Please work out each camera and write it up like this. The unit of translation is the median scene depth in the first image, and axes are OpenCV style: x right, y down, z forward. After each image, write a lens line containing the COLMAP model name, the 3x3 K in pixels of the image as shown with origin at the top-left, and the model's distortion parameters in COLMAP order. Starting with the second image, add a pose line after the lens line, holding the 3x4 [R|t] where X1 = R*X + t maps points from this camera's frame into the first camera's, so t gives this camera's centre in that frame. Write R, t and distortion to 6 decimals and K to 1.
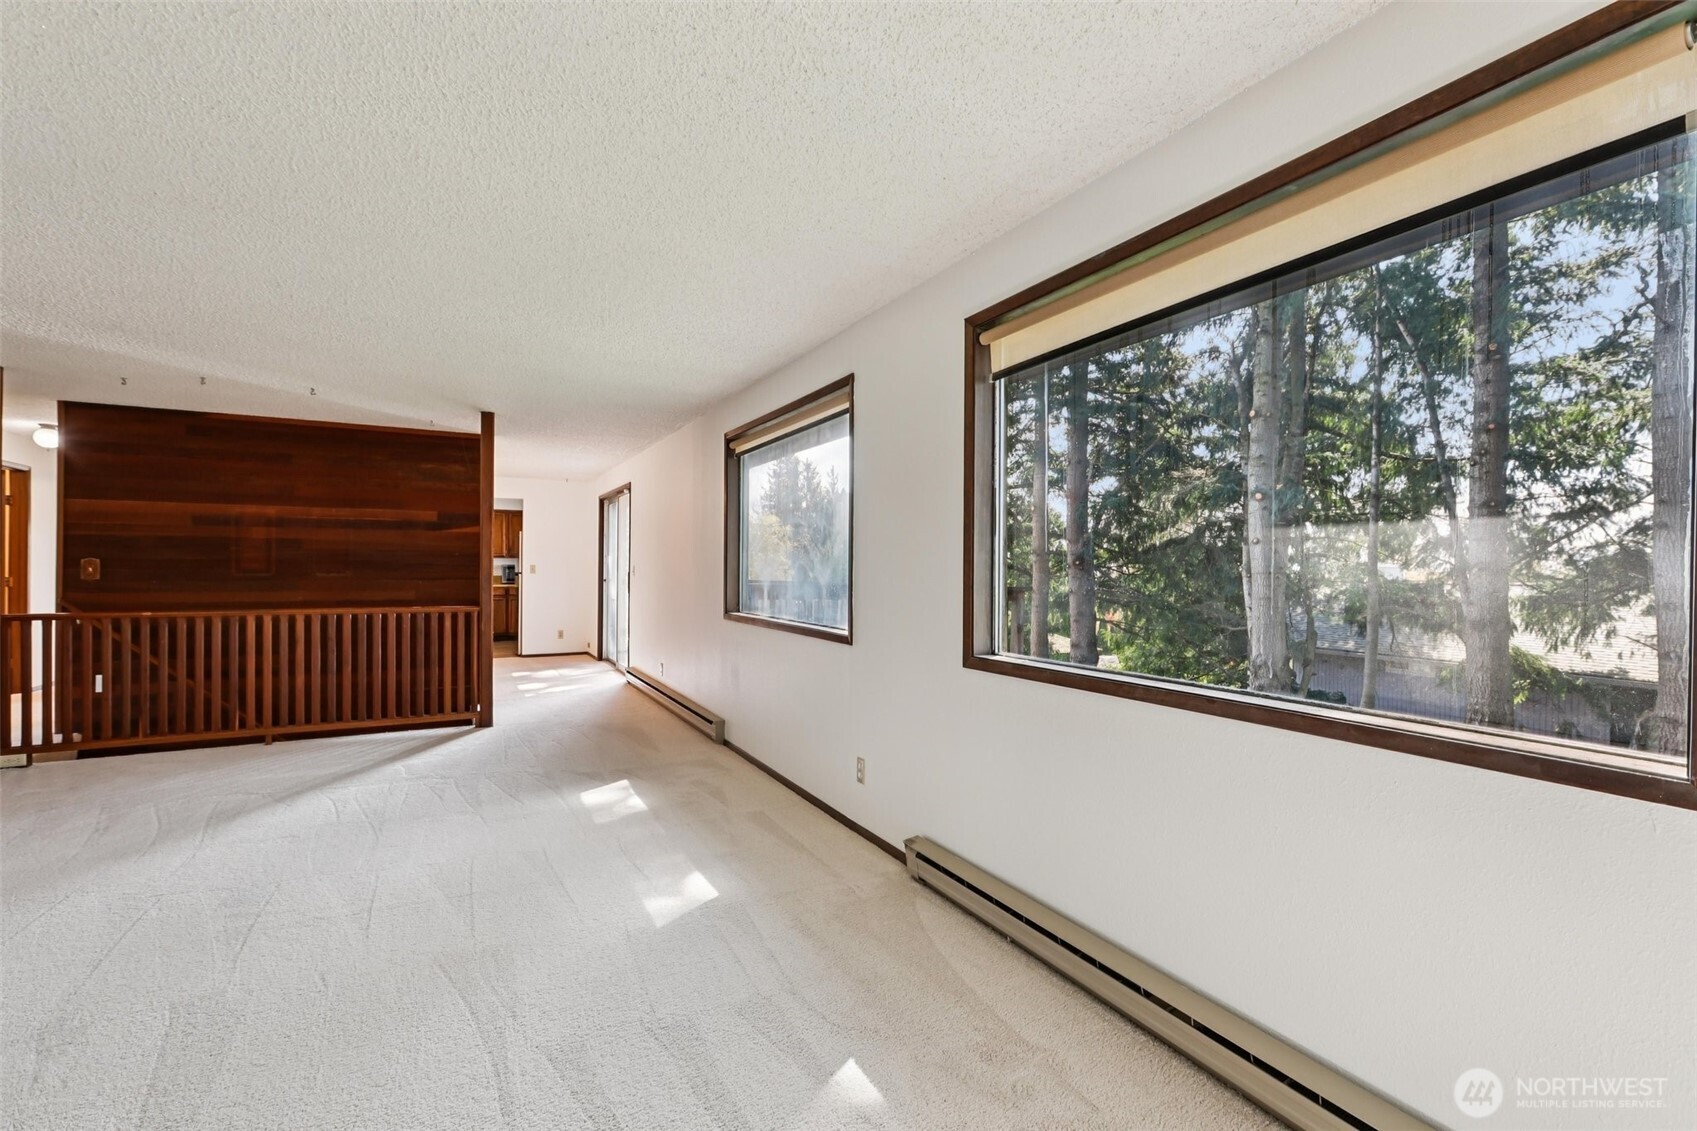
lens RADIAL K [[754.5, 0, 868.3], [0, 754.5, 571.8], [0, 0, 1]] dist [-0.005614, 0.002811]
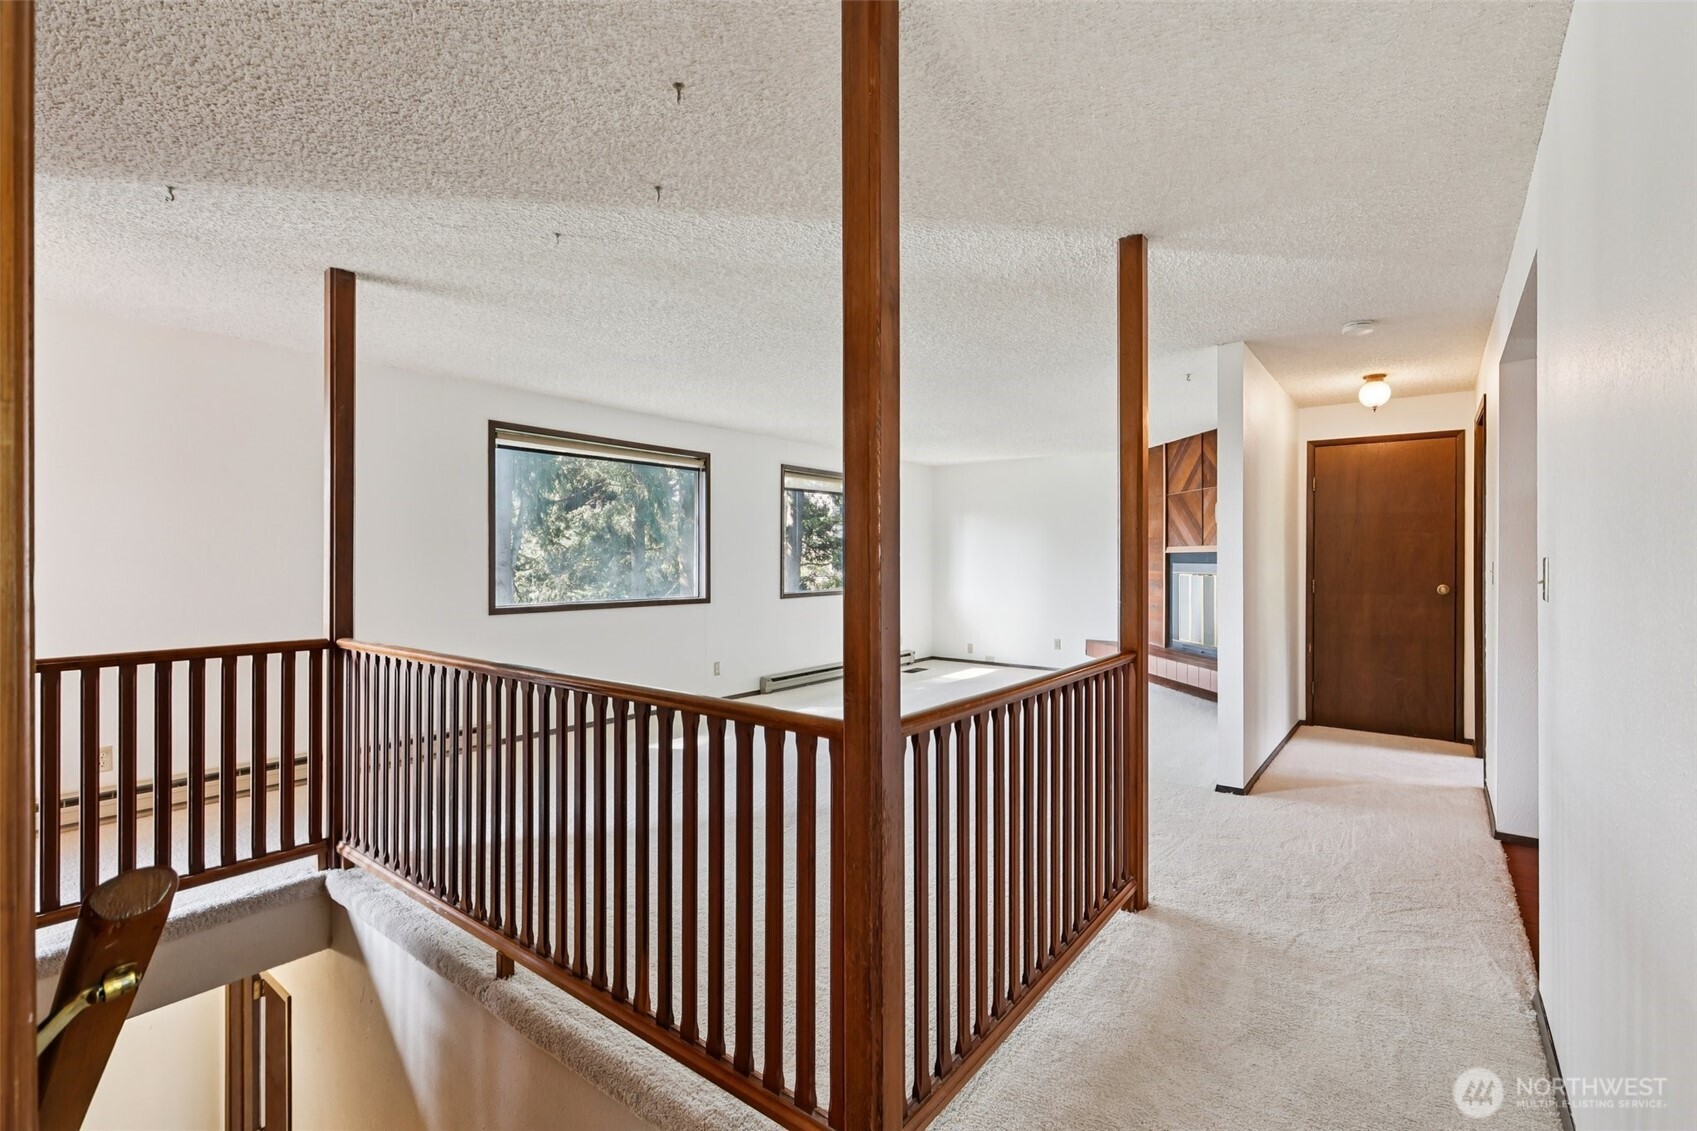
lens RADIAL K [[754.5, 0, 857.9], [0, 754.5, 552.4], [0, 0, 1]] dist [-0.005614, 0.002811]
pose [[-0.411839, 0.003777, 0.911249, -1.155964], [0.001423, 0.999993, -0.003502, -0.011266], [-0.911255, -0.000145, -0.411842, 0.901486]]
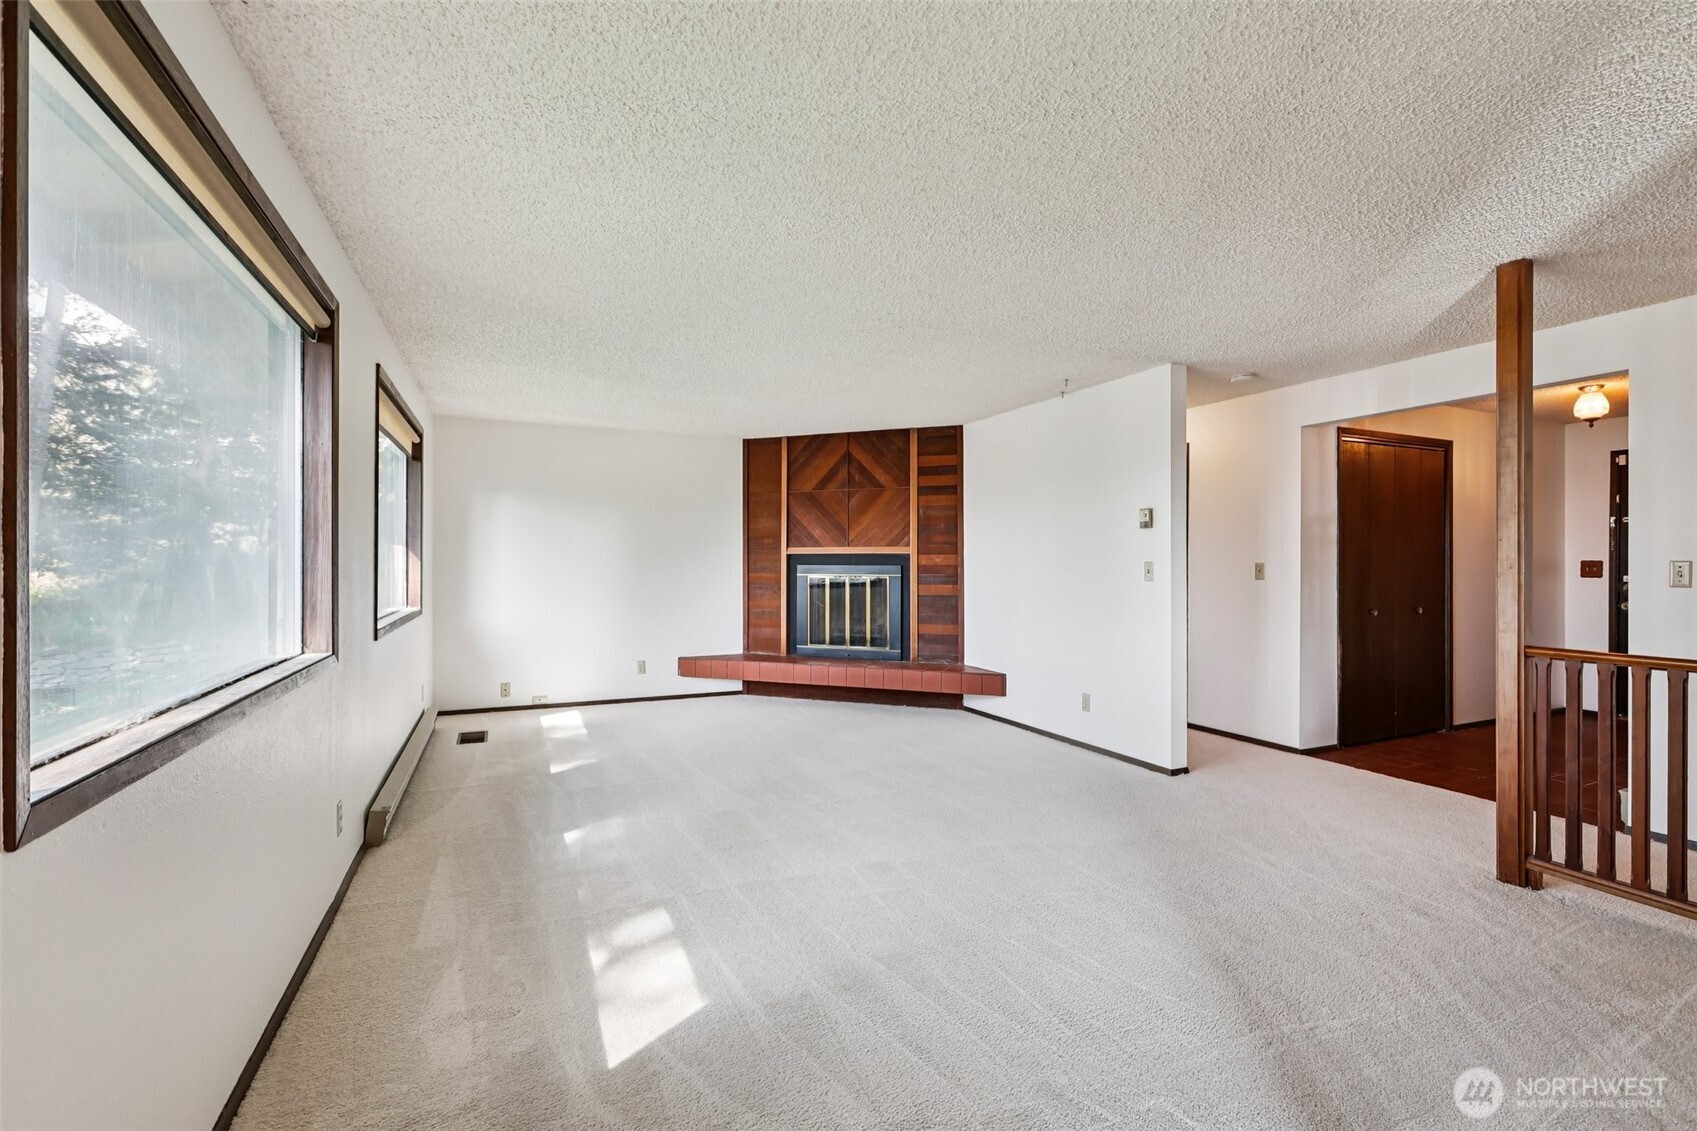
lens RADIAL K [[754.5, 0, 852.6], [0, 754.5, 558.0], [0, 0, 1]] dist [-0.005614, 0.002811]
pose [[-0.997607, -0.005489, 0.068926, -0.374172], [-0.005512, 0.999985, -0.000137, -0.008307], [-0.068924, -0.000517, -0.997622, 1.085538]]
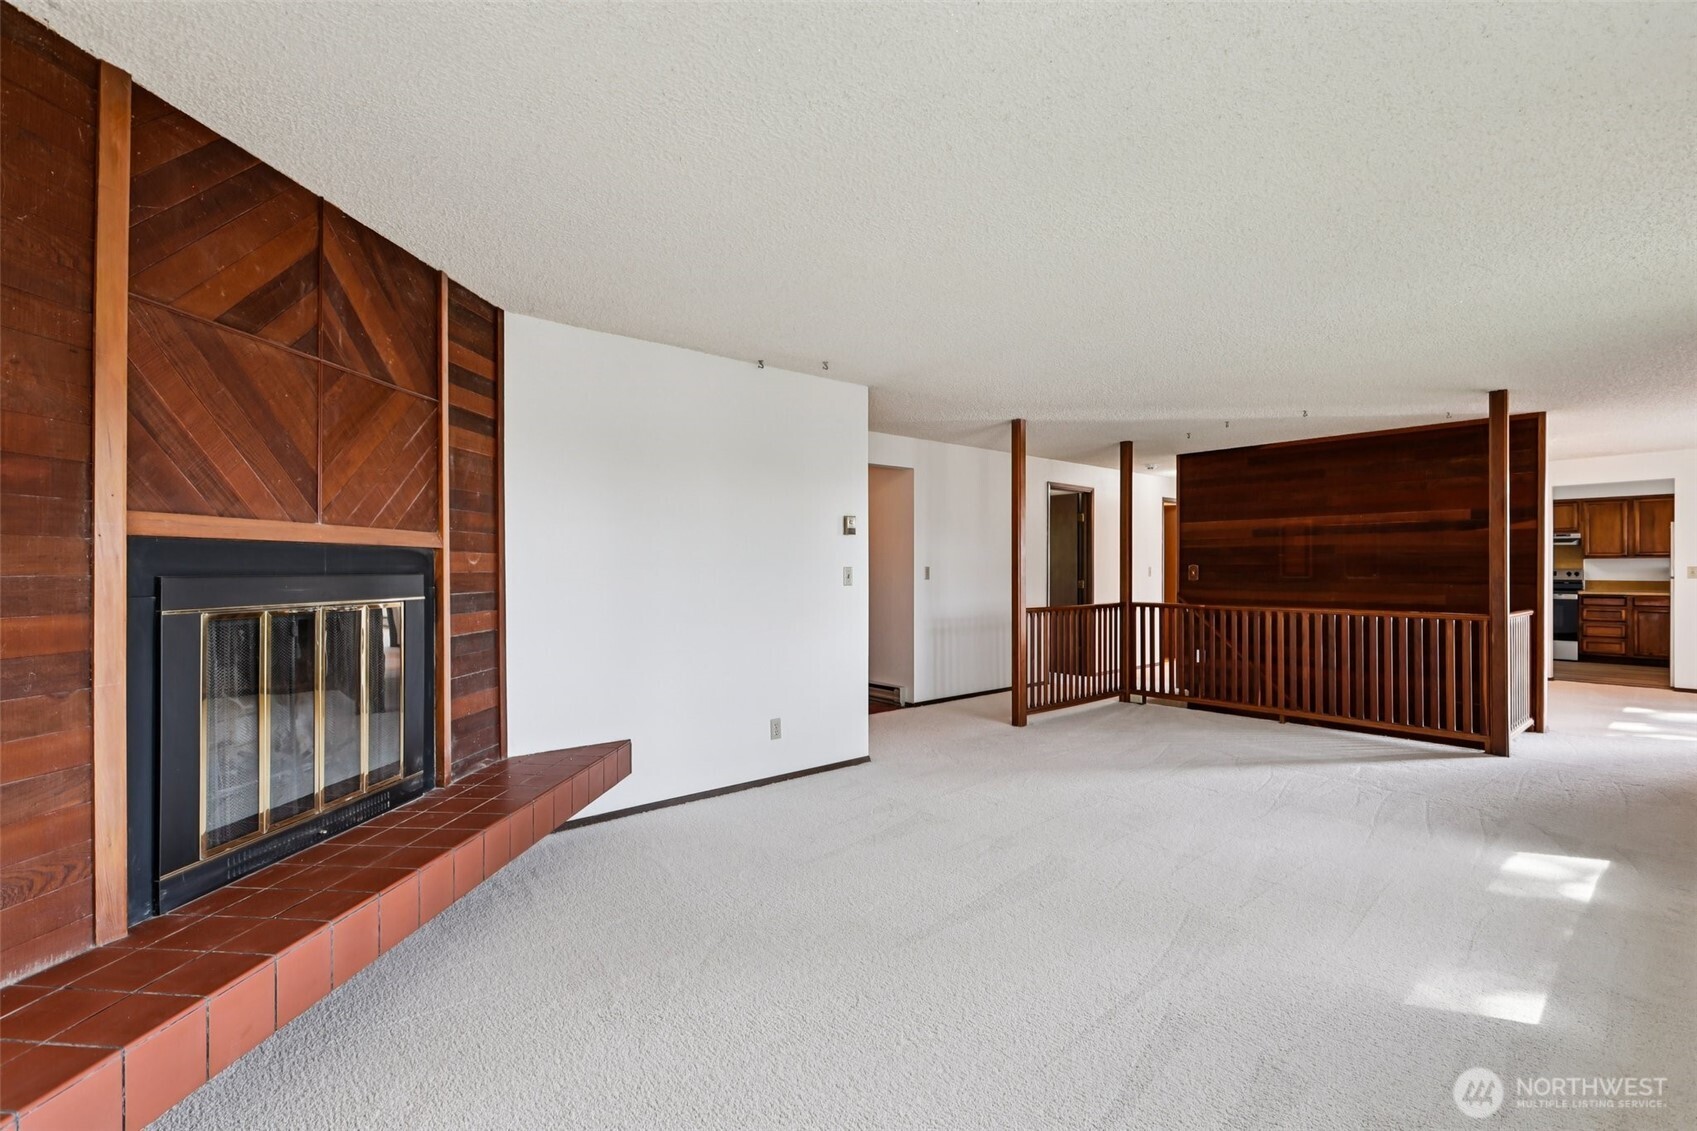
lens RADIAL K [[754.5, 0, 859.8], [0, 754.5, 568.3], [0, 0, 1]] dist [-0.005614, 0.002811]
pose [[0.207748, -0.006790, -0.978159, 0.185882], [-0.003567, 0.999964, -0.007698, 0.001176], [0.978176, 0.005088, 0.207717, 0.108692]]
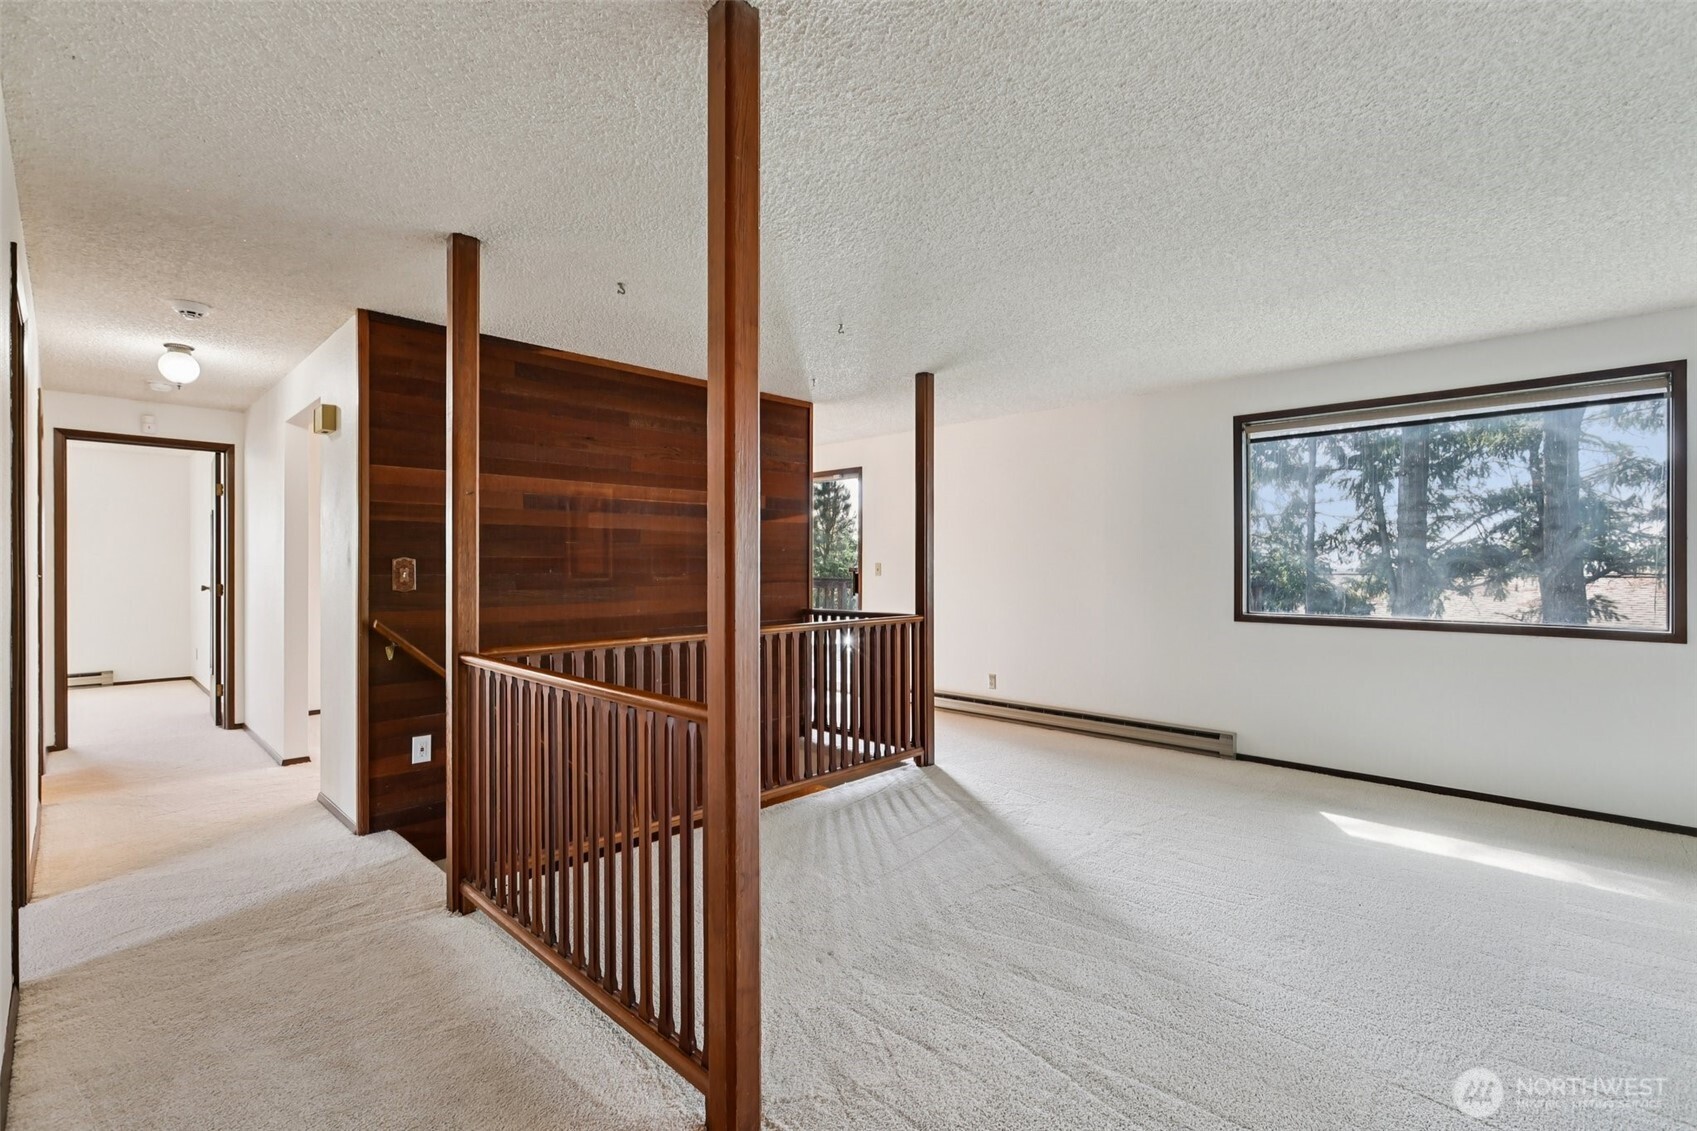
lens RADIAL K [[754.5, 0, 855.9], [0, 754.5, 567.3], [0, 0, 1]] dist [-0.005614, 0.002811]
pose [[0.953254, -0.008980, 0.302037, -0.831027], [0.009415, 0.999956, 0.000016, -0.005834], [-0.302024, 0.002829, 0.953296, 0.257808]]
